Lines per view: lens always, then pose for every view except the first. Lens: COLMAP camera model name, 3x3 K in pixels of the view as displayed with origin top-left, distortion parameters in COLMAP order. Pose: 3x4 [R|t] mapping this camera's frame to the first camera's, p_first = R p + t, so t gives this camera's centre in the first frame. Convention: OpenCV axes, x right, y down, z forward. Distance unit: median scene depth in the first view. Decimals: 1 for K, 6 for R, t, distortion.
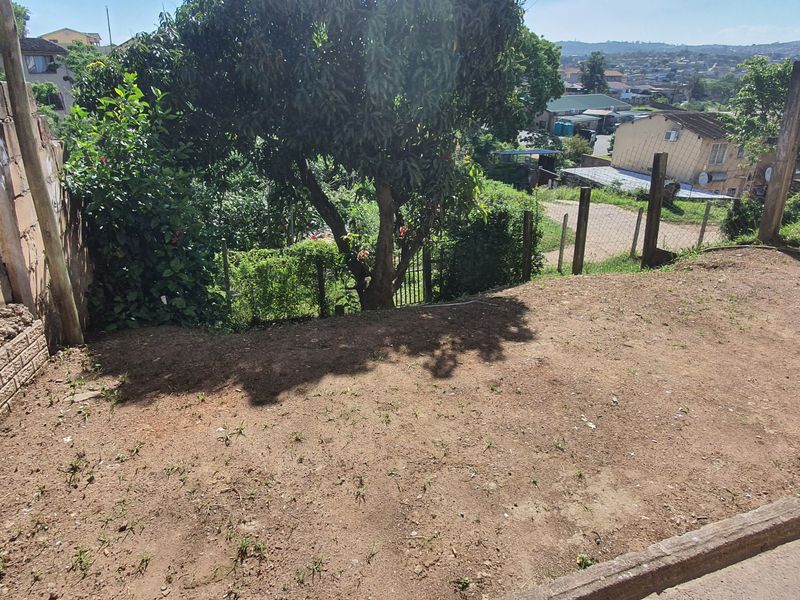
lens RADIAL K [[510.8, 0, 399.5], [0, 510.8, 297.9], [0, 0, 1]] dist [0.006146, -0.000262]
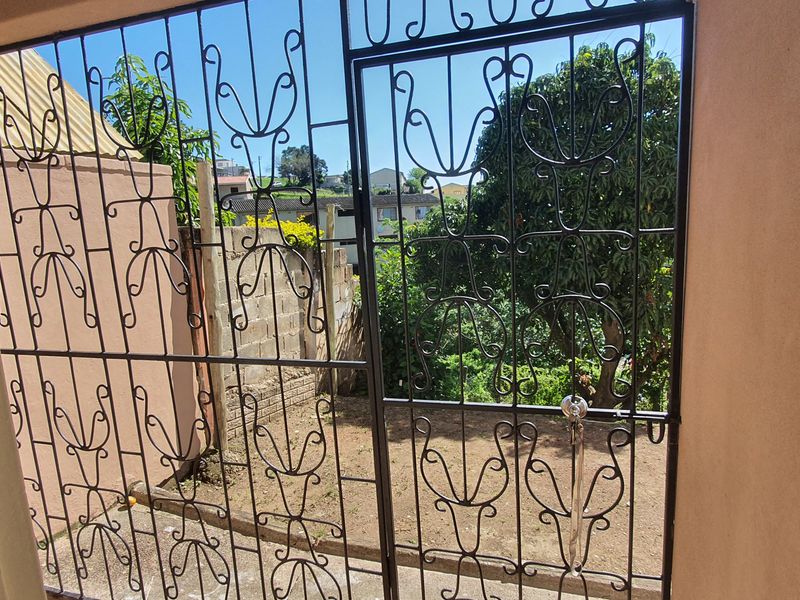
lens RADIAL K [[510.8, 0, 399.4], [0, 510.8, 302.4], [0, 0, 1]] dist [0.006146, -0.000262]
pose [[0.805294, 0.055859, -0.590239, 0.419276], [-0.189247, 0.967690, -0.166620, 0.028115], [0.561861, 0.245879, 0.789845, -0.233428]]
